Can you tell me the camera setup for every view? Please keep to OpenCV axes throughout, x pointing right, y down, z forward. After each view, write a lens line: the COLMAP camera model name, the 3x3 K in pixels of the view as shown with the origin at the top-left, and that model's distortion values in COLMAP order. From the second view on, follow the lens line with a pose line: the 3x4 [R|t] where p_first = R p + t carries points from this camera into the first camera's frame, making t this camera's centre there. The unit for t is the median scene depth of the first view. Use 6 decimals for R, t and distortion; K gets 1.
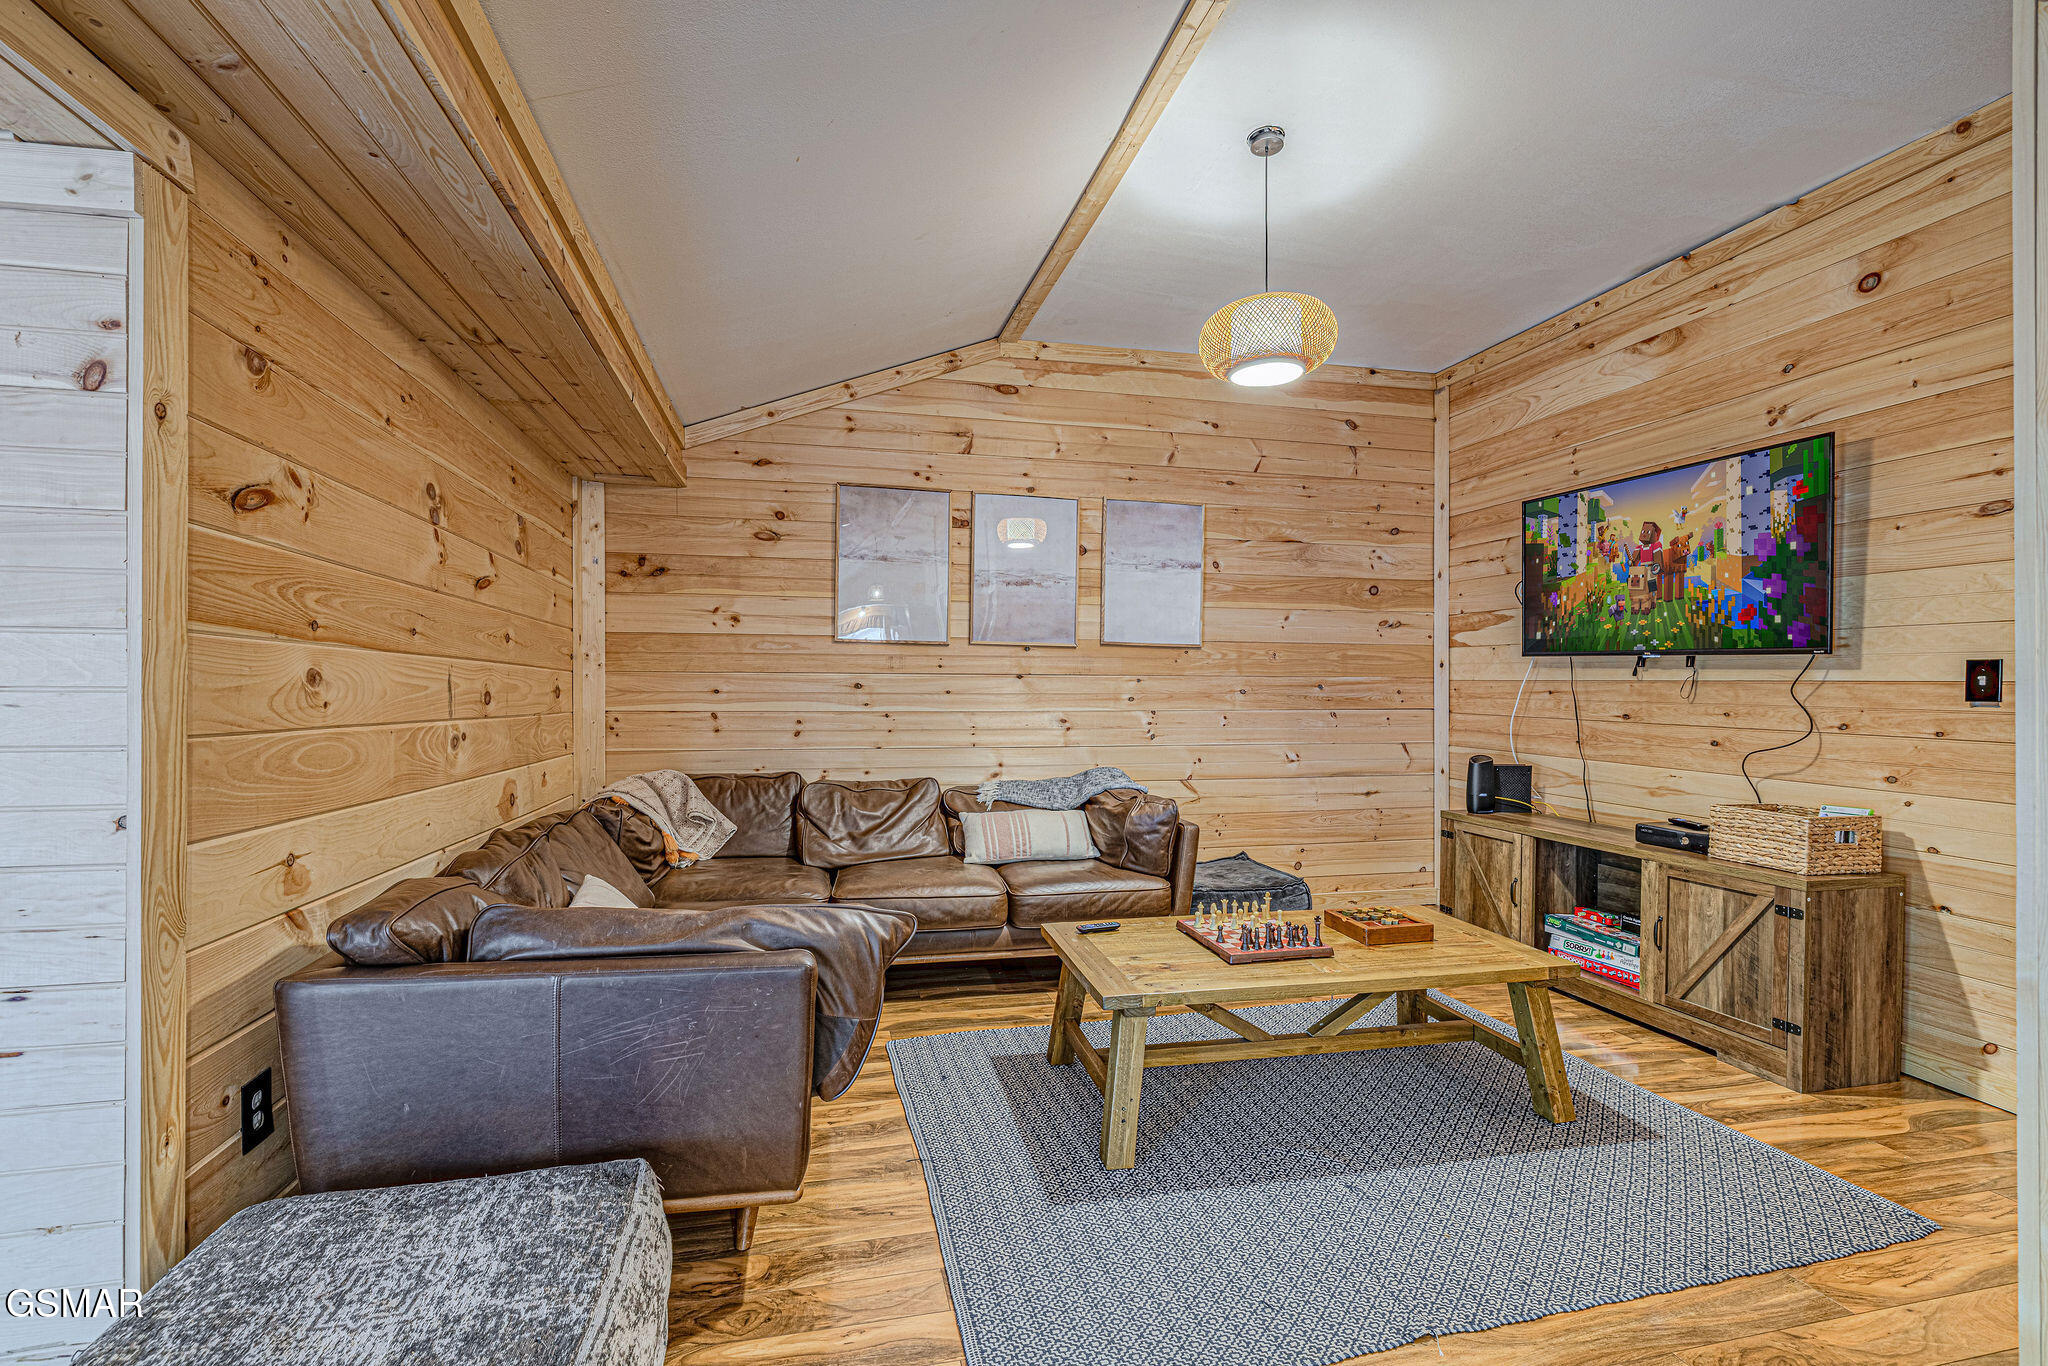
lens RADIAL K [[880.9, 0, 978.6], [0, 880.9, 690.7], [0, 0, 1]] dist [0.002420, -0.000779]
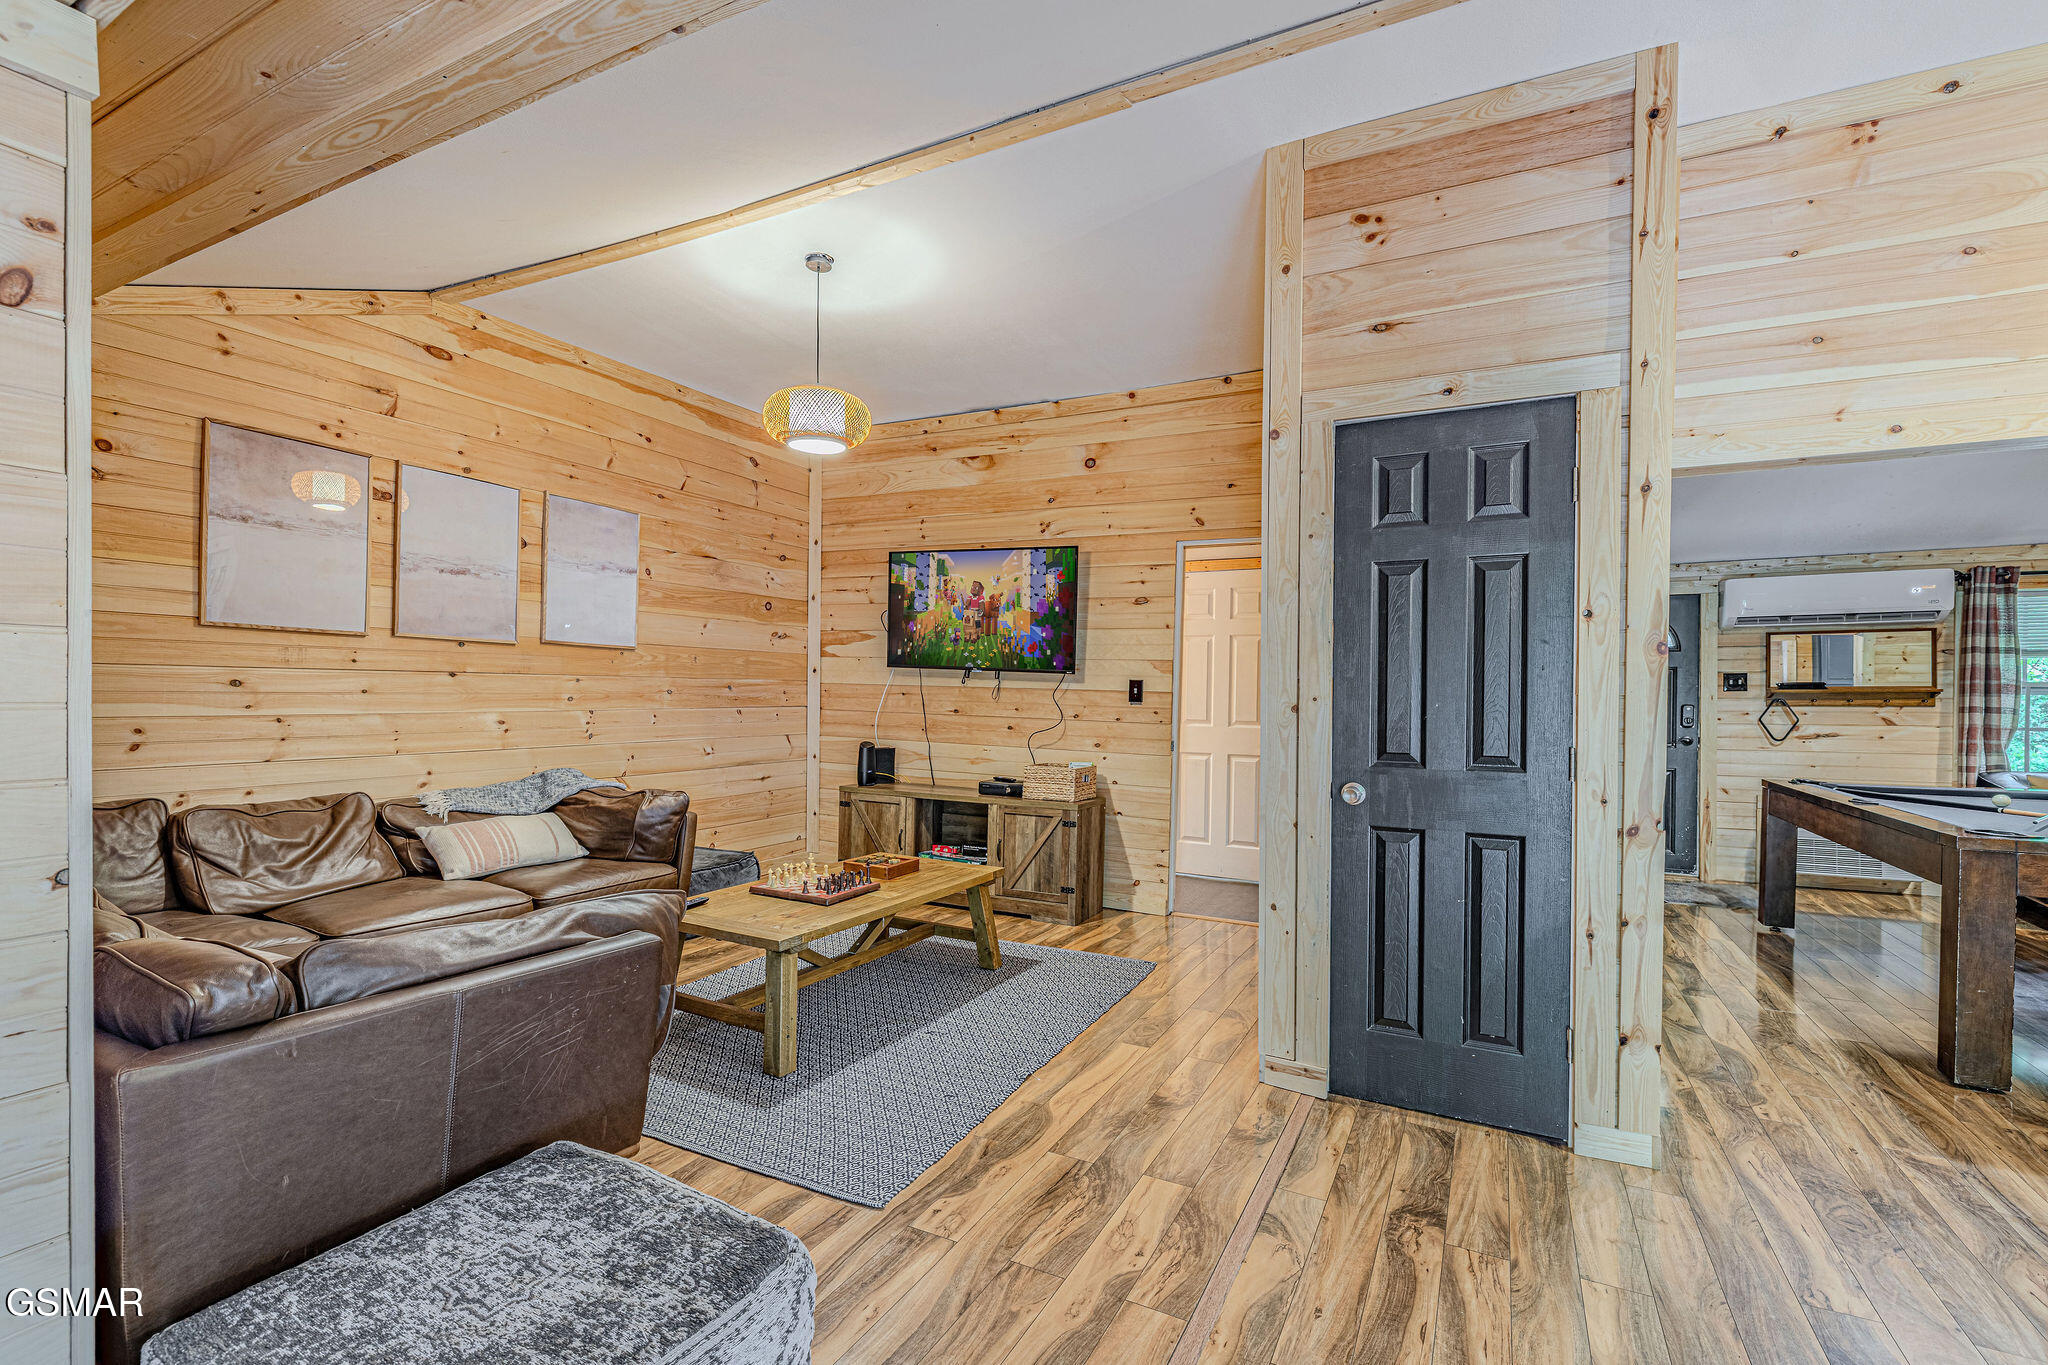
lens RADIAL K [[880.9, 0, 1010.0], [0, 880.9, 697.8], [0, 0, 1]] dist [0.002420, -0.000779]
pose [[0.665843, 0.000146, 0.746092, -0.338197], [-0.010294, 0.999907, 0.008991, -0.008190], [-0.746021, -0.013667, 0.665782, -0.044966]]
